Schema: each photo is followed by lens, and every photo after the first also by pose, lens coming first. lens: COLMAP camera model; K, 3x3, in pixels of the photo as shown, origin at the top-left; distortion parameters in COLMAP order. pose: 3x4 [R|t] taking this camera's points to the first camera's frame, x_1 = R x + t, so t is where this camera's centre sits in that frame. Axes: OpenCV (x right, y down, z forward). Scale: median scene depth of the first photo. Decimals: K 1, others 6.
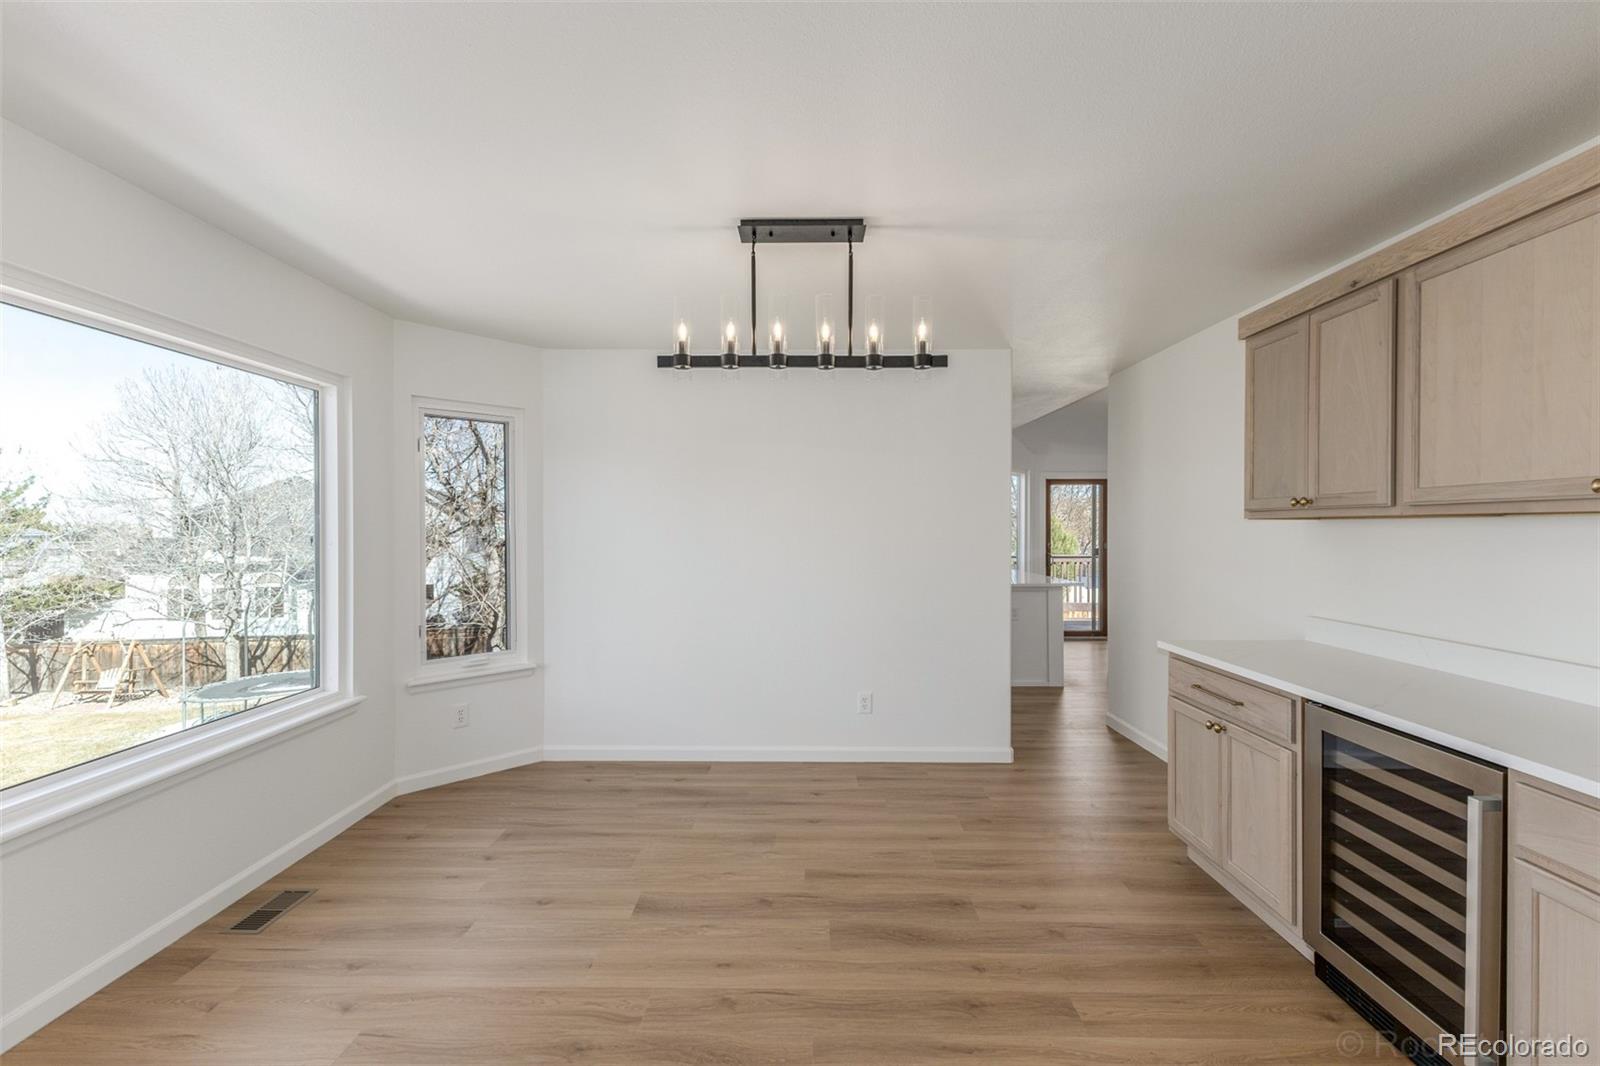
lens RADIAL K [[693.2, 0, 783.4], [0, 693.2, 534.3], [0, 0, 1]] dist [0.006764, -0.001777]
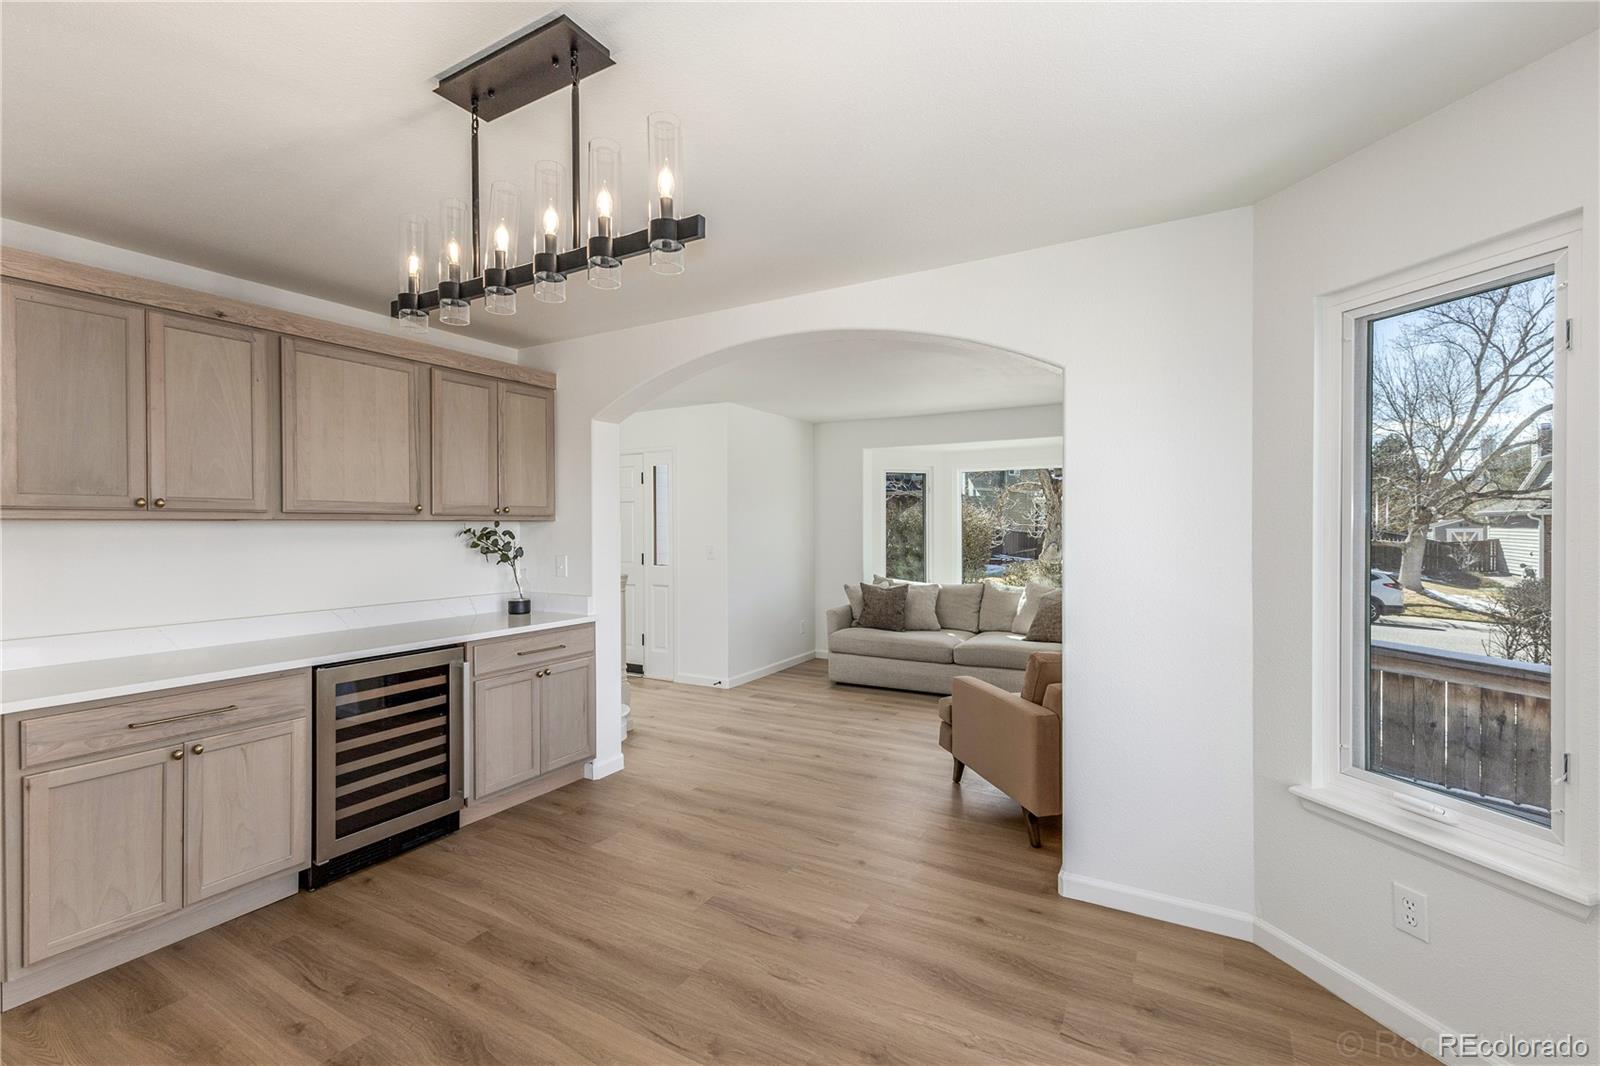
lens RADIAL K [[693.2, 0, 792.0], [0, 693.2, 528.1], [0, 0, 1]] dist [0.006764, -0.001777]
pose [[-0.879517, 0.003061, 0.475858, -0.583400], [0.009981, 0.999878, 0.012016, -0.016630], [-0.475763, 0.015318, -0.879440, 1.685934]]
